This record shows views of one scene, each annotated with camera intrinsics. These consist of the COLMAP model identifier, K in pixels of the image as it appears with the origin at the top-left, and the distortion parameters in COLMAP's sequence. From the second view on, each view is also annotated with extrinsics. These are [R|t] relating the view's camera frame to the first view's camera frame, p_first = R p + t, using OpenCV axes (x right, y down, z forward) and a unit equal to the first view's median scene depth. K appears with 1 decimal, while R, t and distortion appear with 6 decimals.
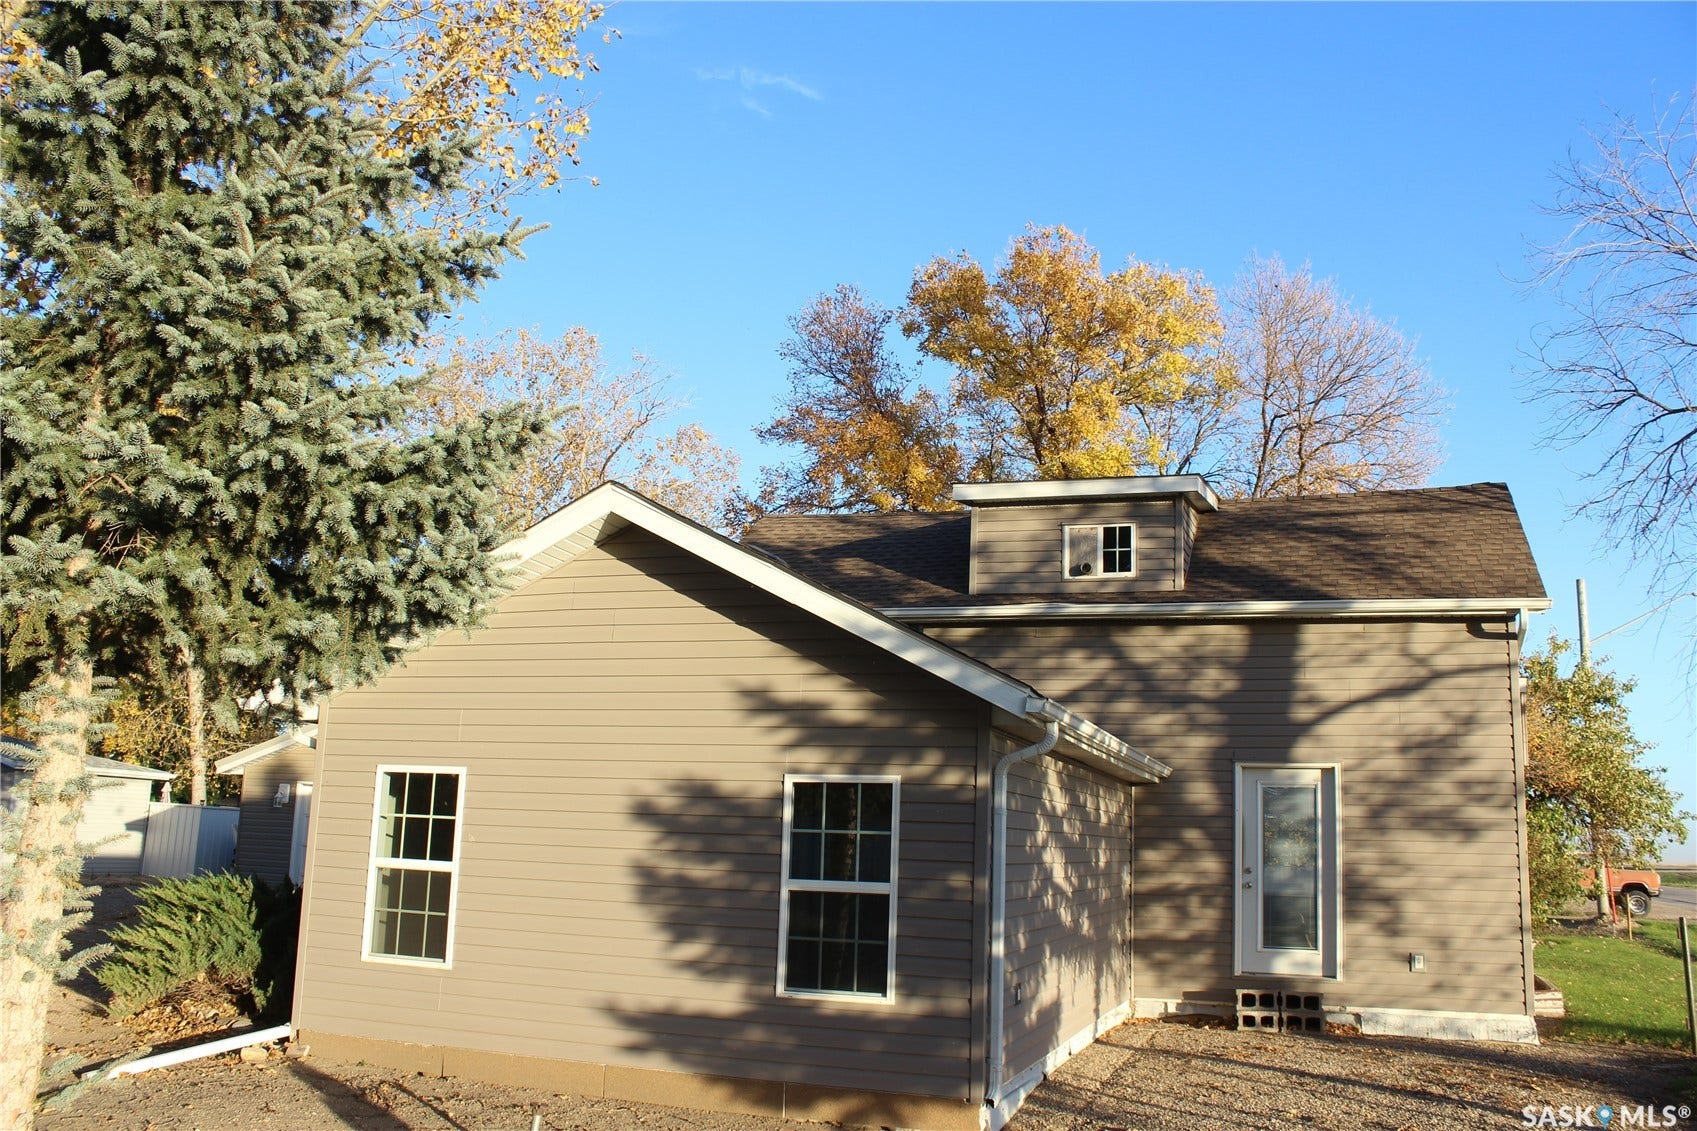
lens RADIAL K [[1364.6, 0, 849.3], [0, 1364.6, 562.1], [0, 0, 1]] dist [-0.117090, 0.069632]
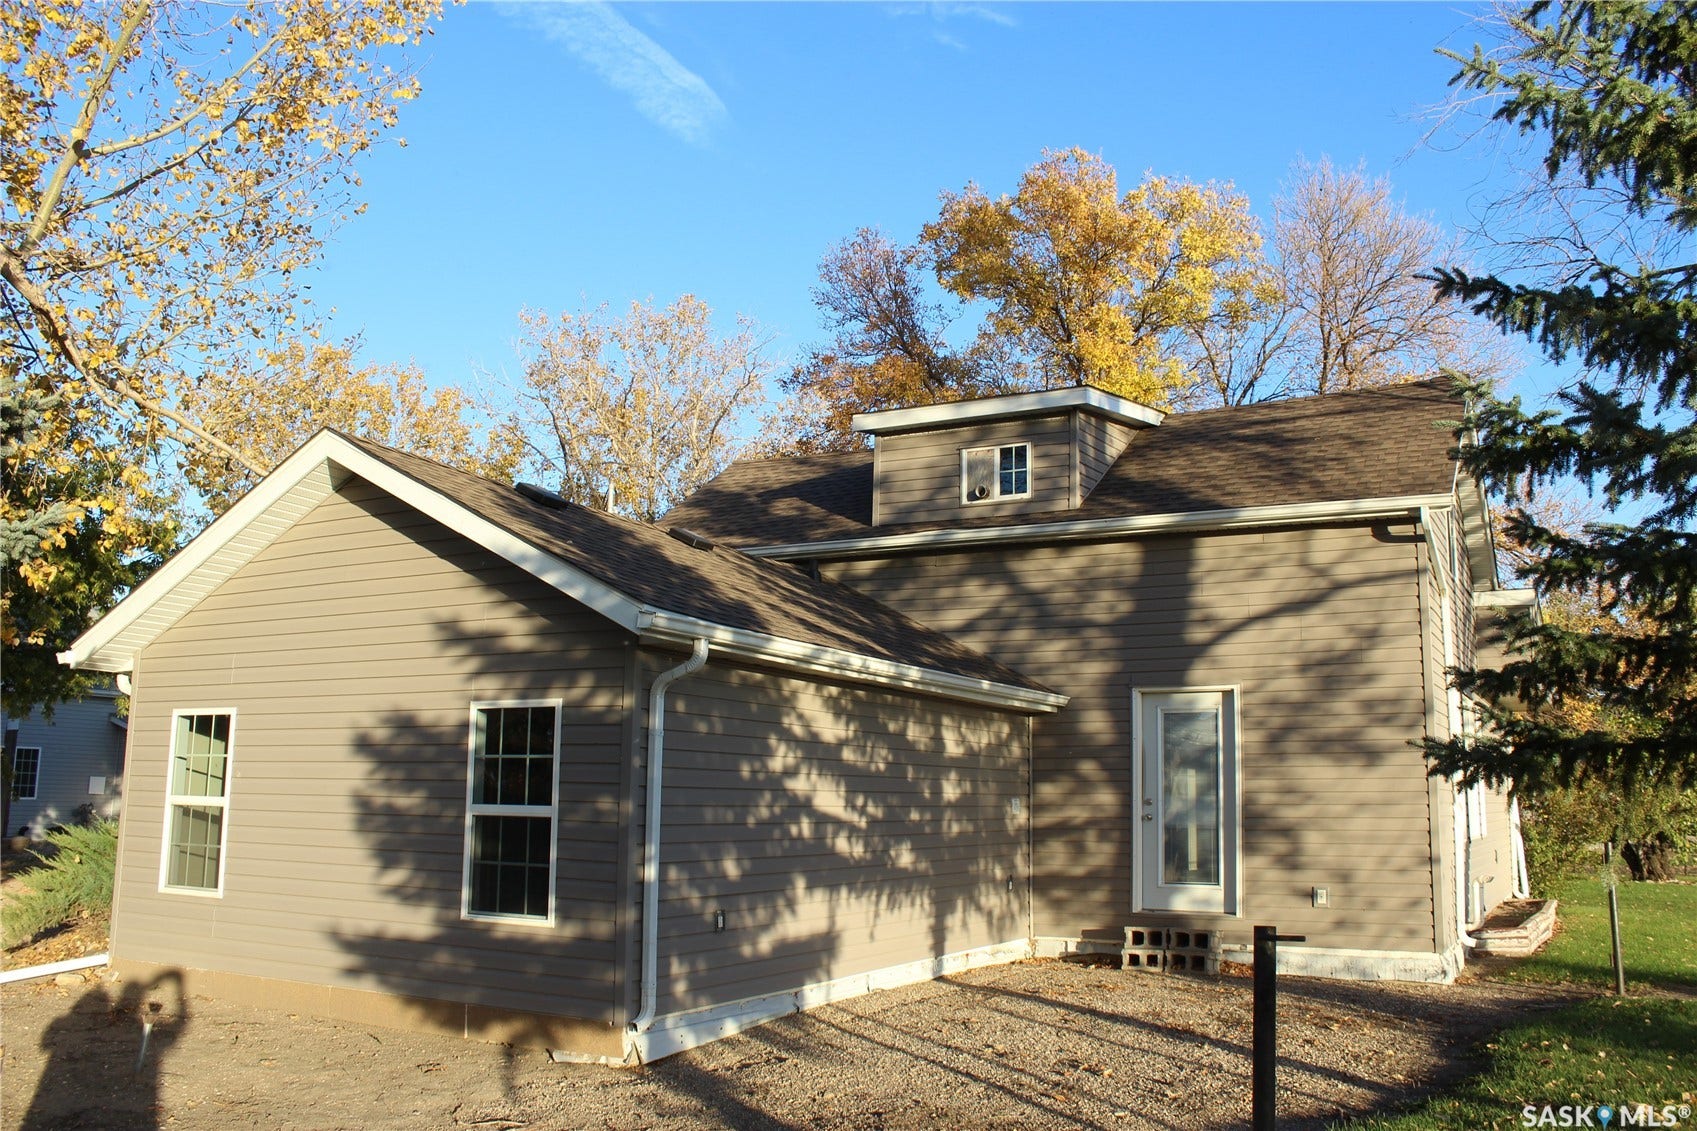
lens RADIAL K [[1364.6, 0, 851.9], [0, 1364.6, 561.6], [0, 0, 1]] dist [-0.117090, 0.069632]
pose [[0.984864, -0.050626, -0.165773, 0.272378], [0.055156, 0.998217, 0.022834, 0.029430], [0.164321, -0.031632, 0.985900, 0.038550]]
